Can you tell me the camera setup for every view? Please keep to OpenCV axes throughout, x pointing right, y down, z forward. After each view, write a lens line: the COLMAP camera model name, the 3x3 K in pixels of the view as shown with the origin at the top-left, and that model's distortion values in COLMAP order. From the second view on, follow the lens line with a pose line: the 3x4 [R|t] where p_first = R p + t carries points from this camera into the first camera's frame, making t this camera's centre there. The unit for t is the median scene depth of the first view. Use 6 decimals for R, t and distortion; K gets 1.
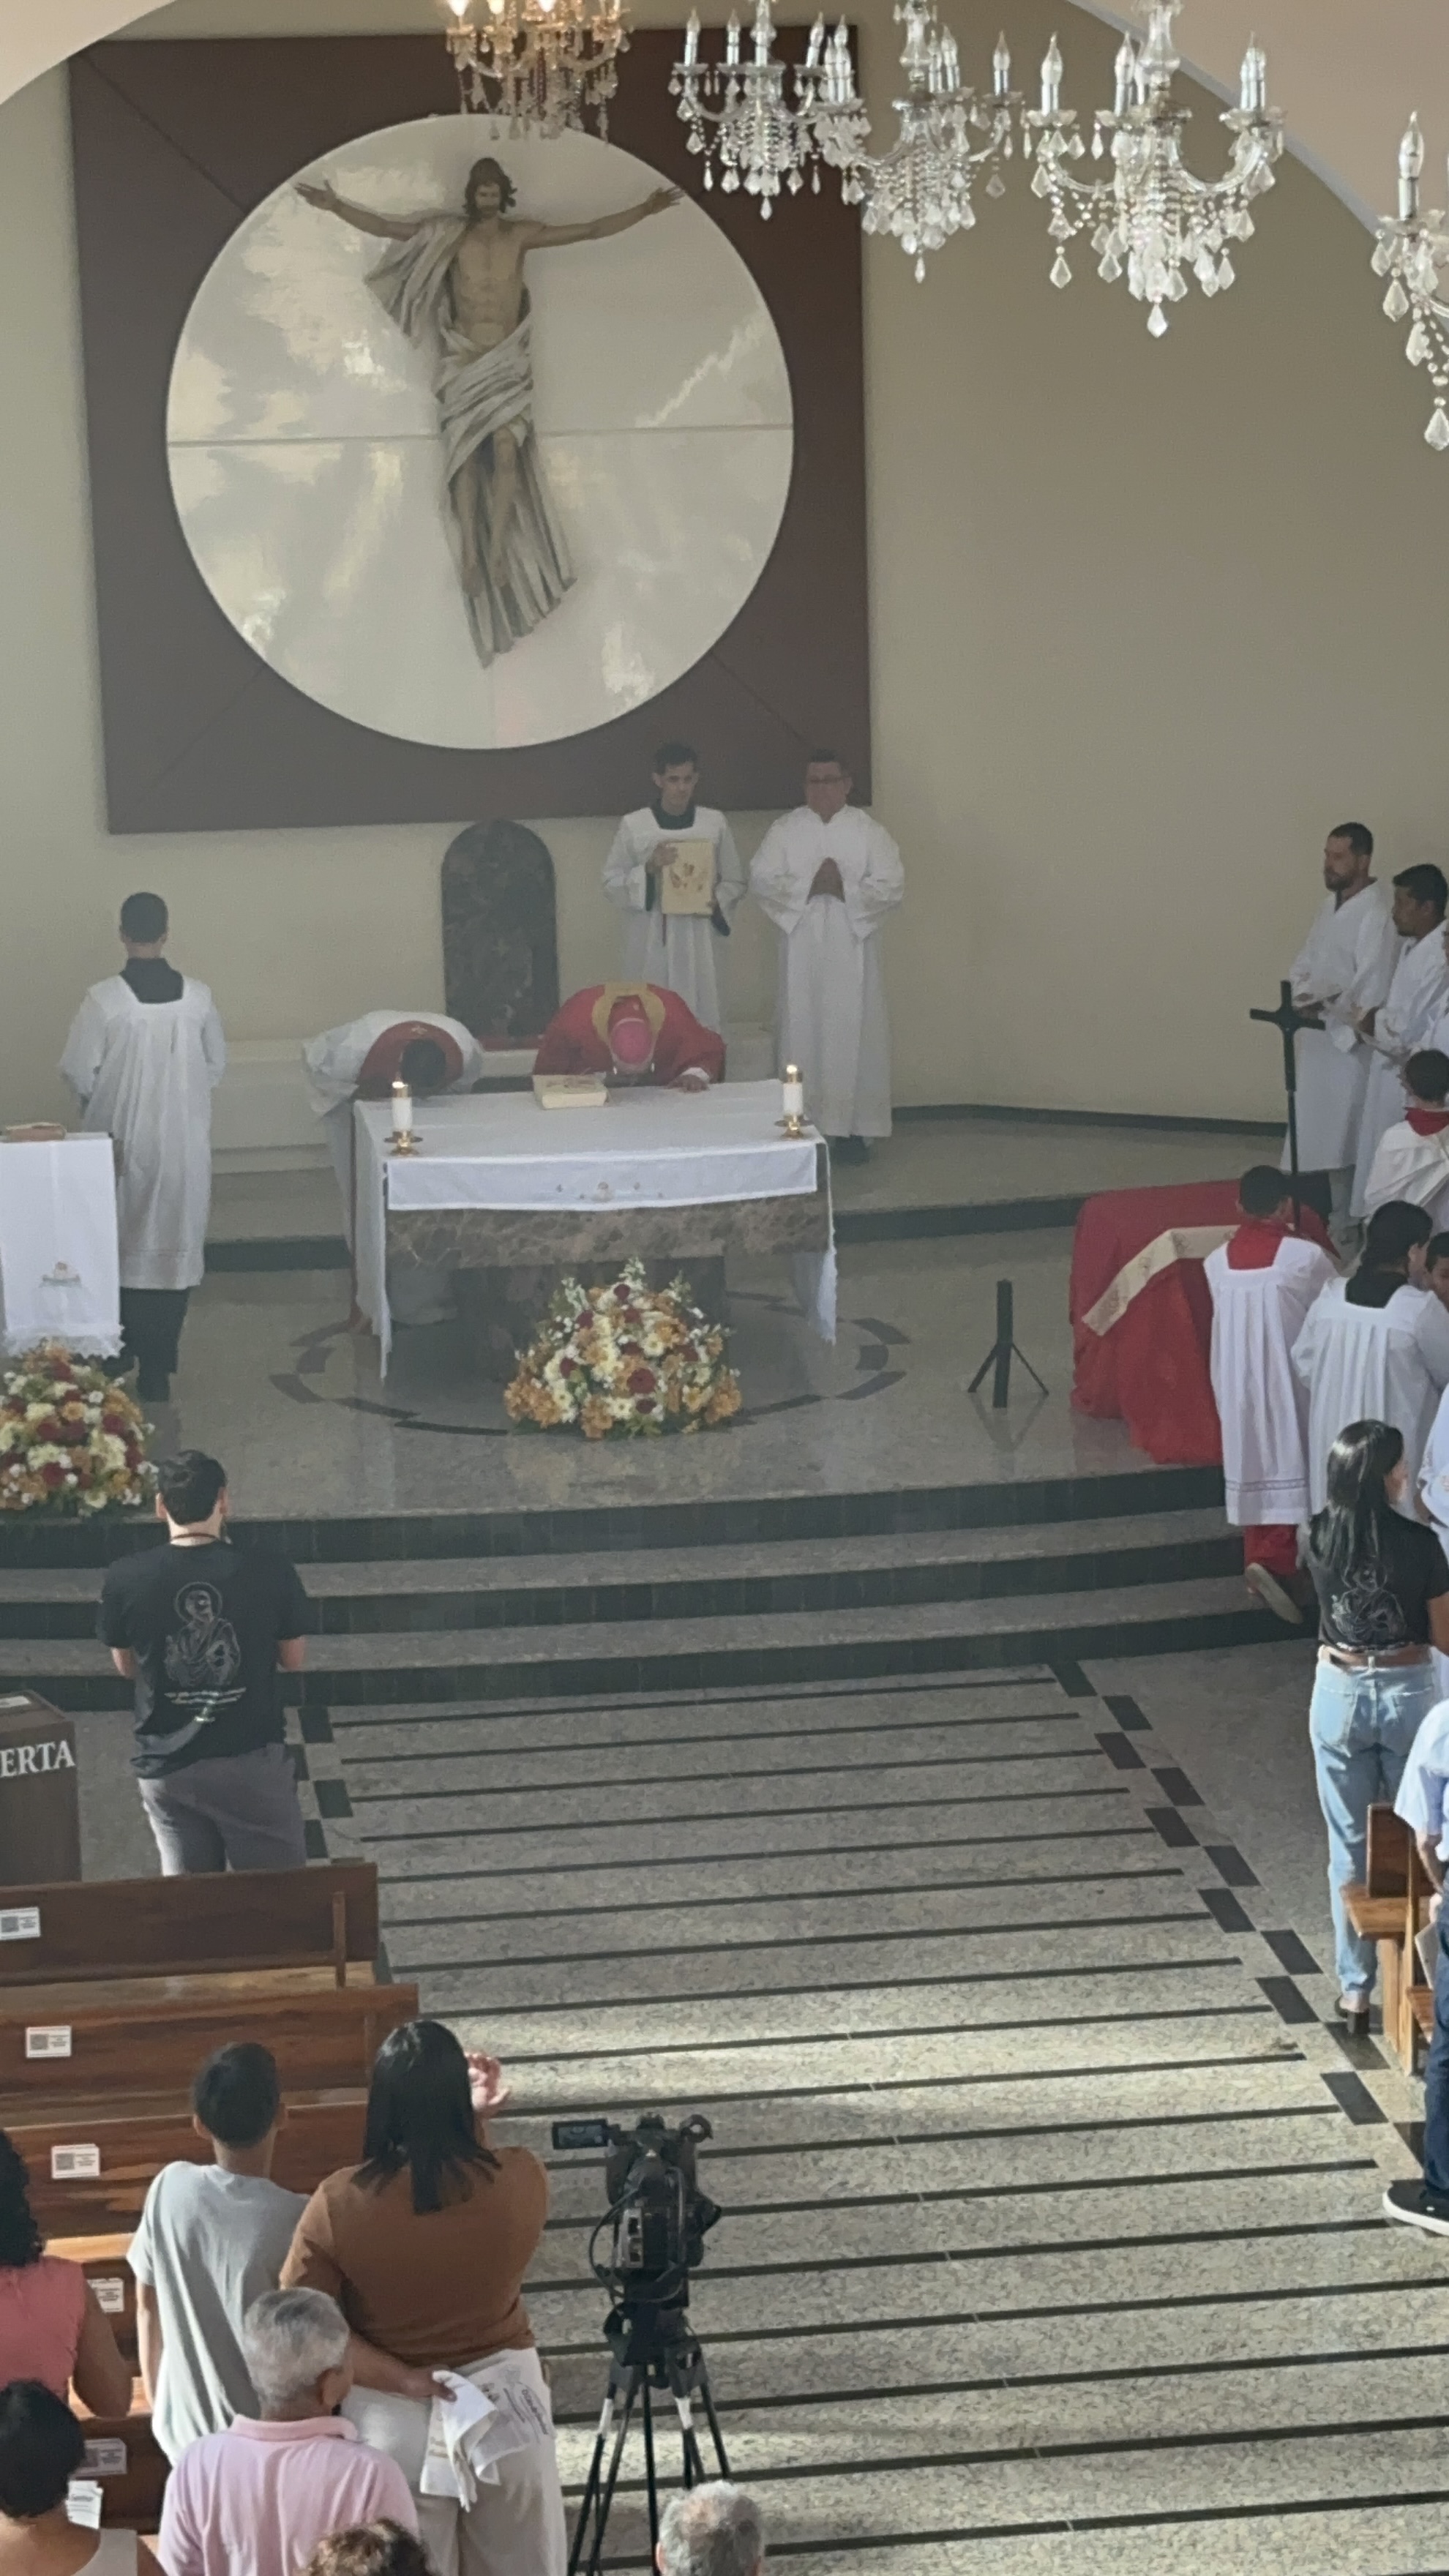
lens RADIAL K [[6756.4, 0, 724.0], [0, 6756.4, 1289.7], [0, 0, 1]] dist [-0.726265, 0.000000]
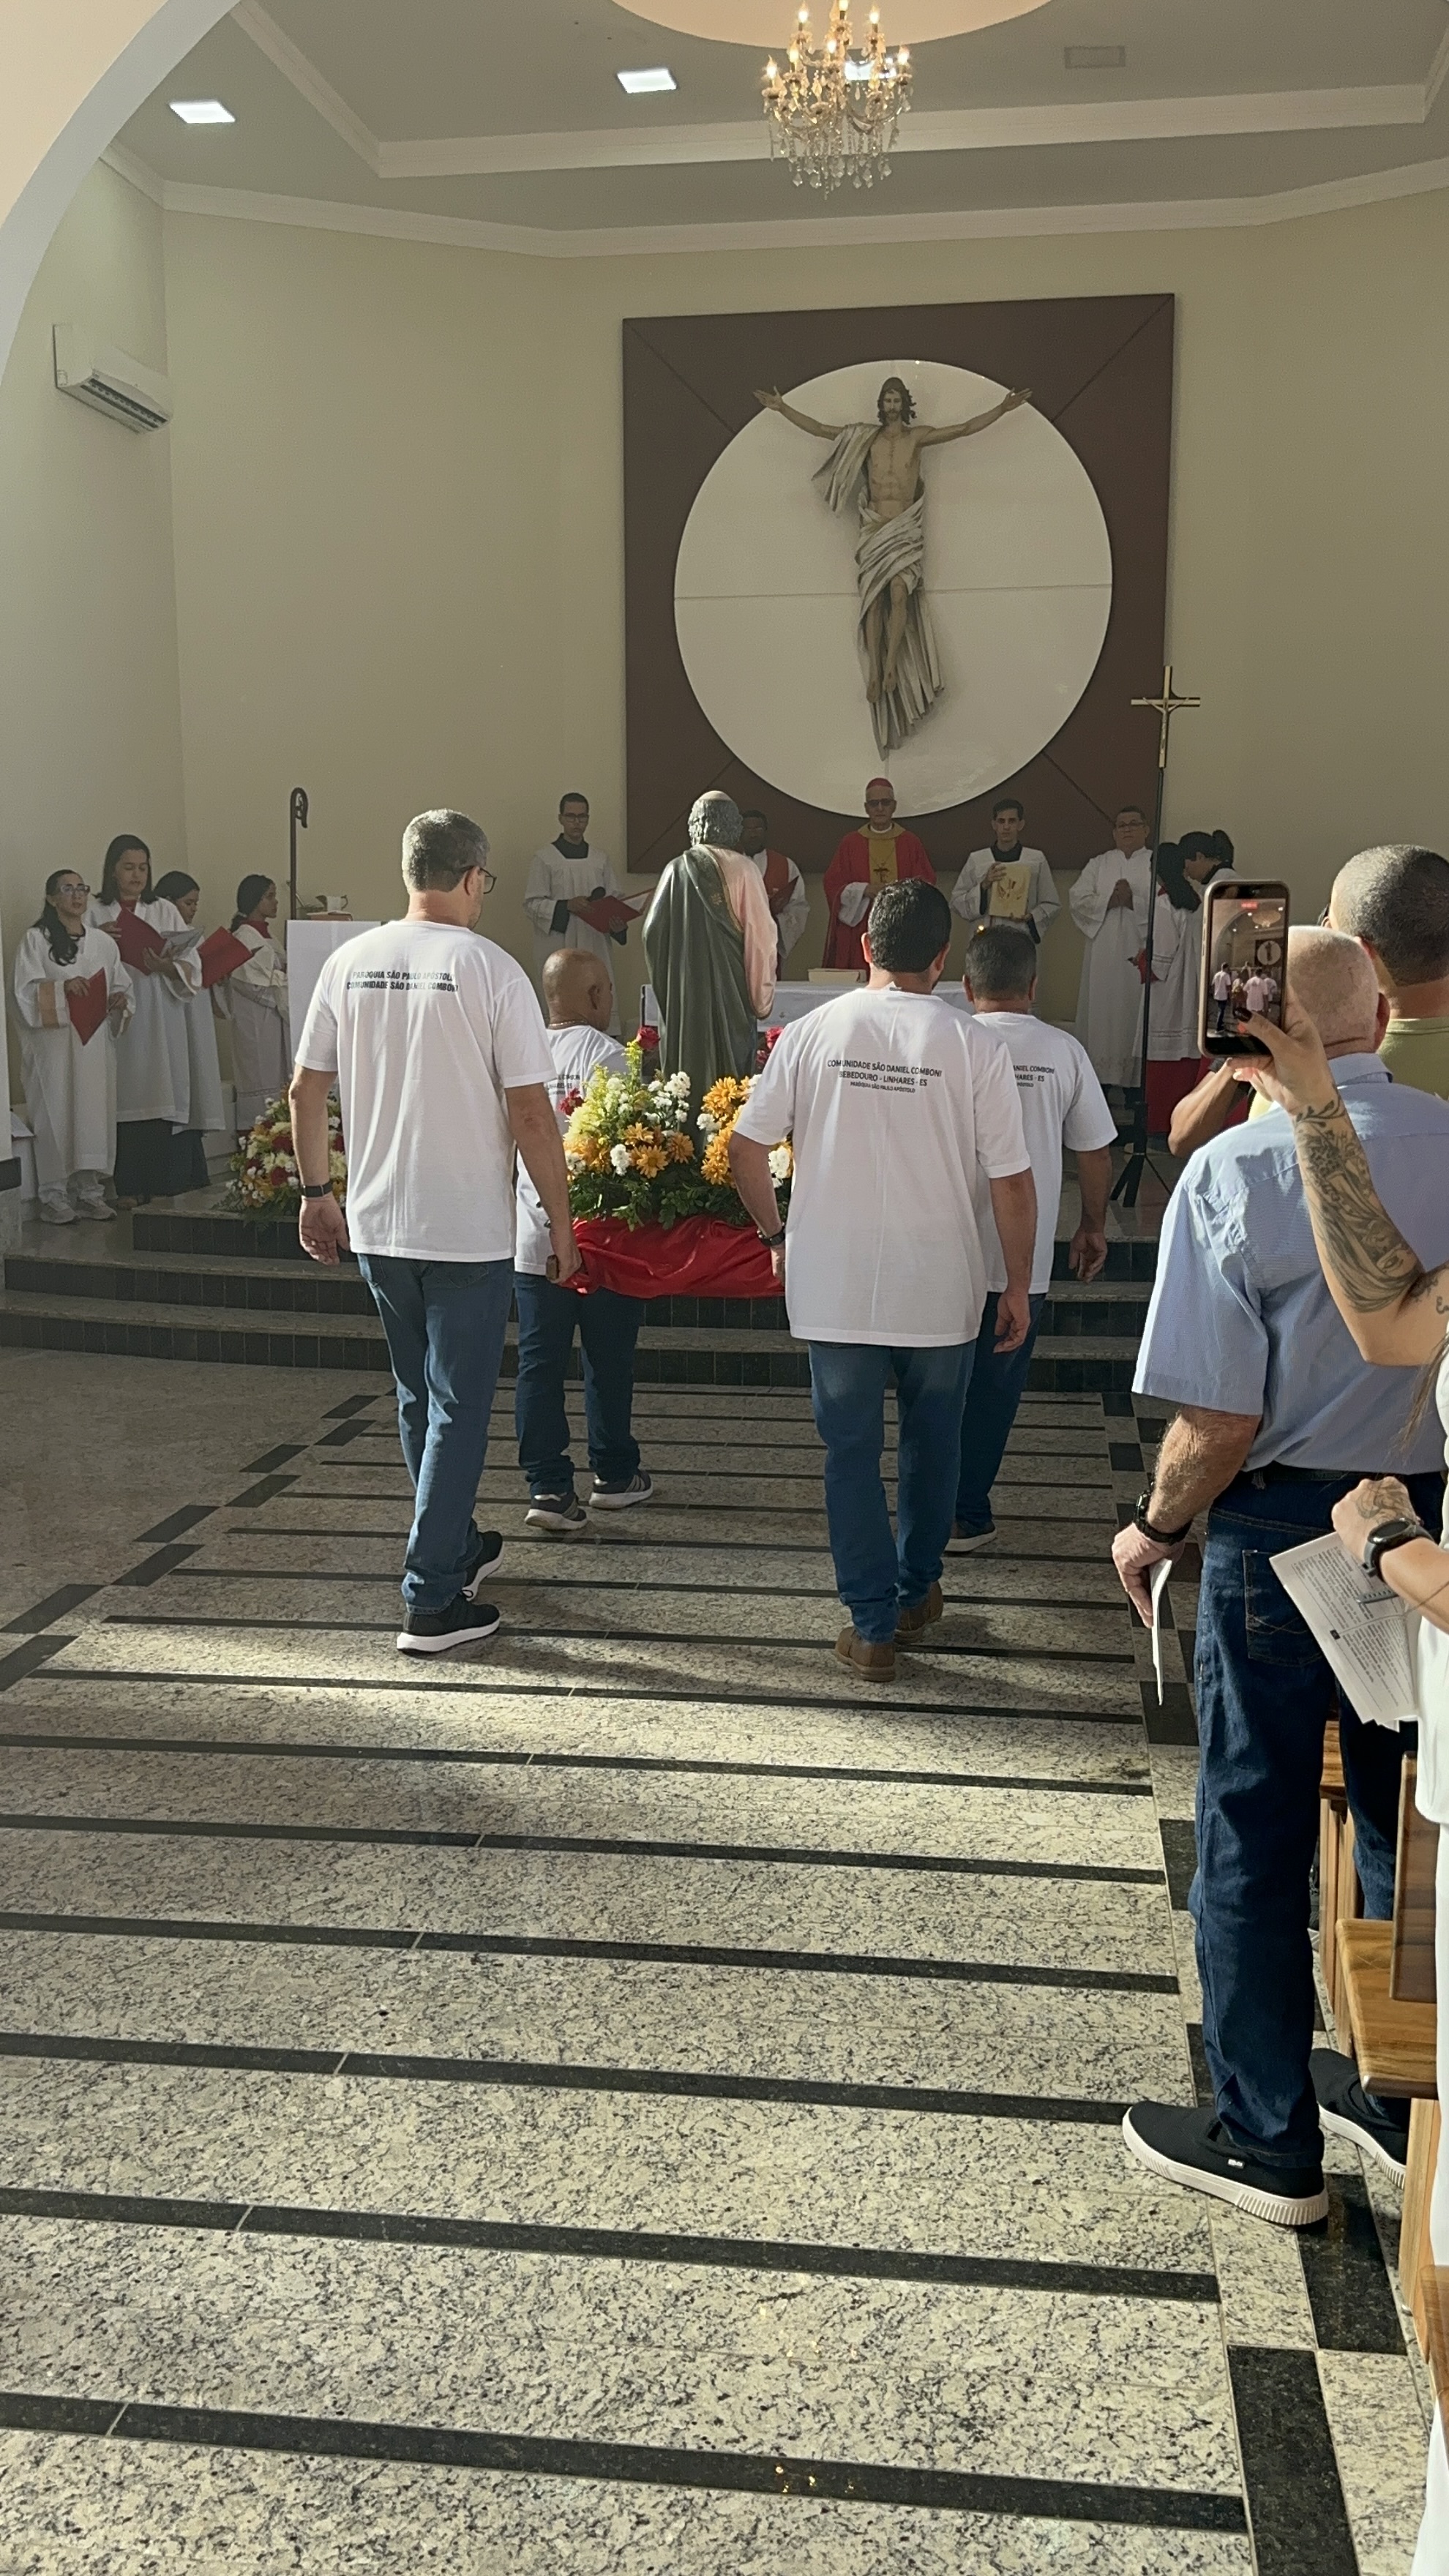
lens RADIAL K [[2190.6, 0, 715.4], [0, 2190.6, 1293.5], [0, 0, 1]] dist [0.051919, -0.003660]
pose [[0.949713, 0.047217, -0.309542, 0.083752], [-0.071589, 0.995124, -0.067850, 0.059387], [0.304829, 0.086598, 0.948462, 0.552960]]
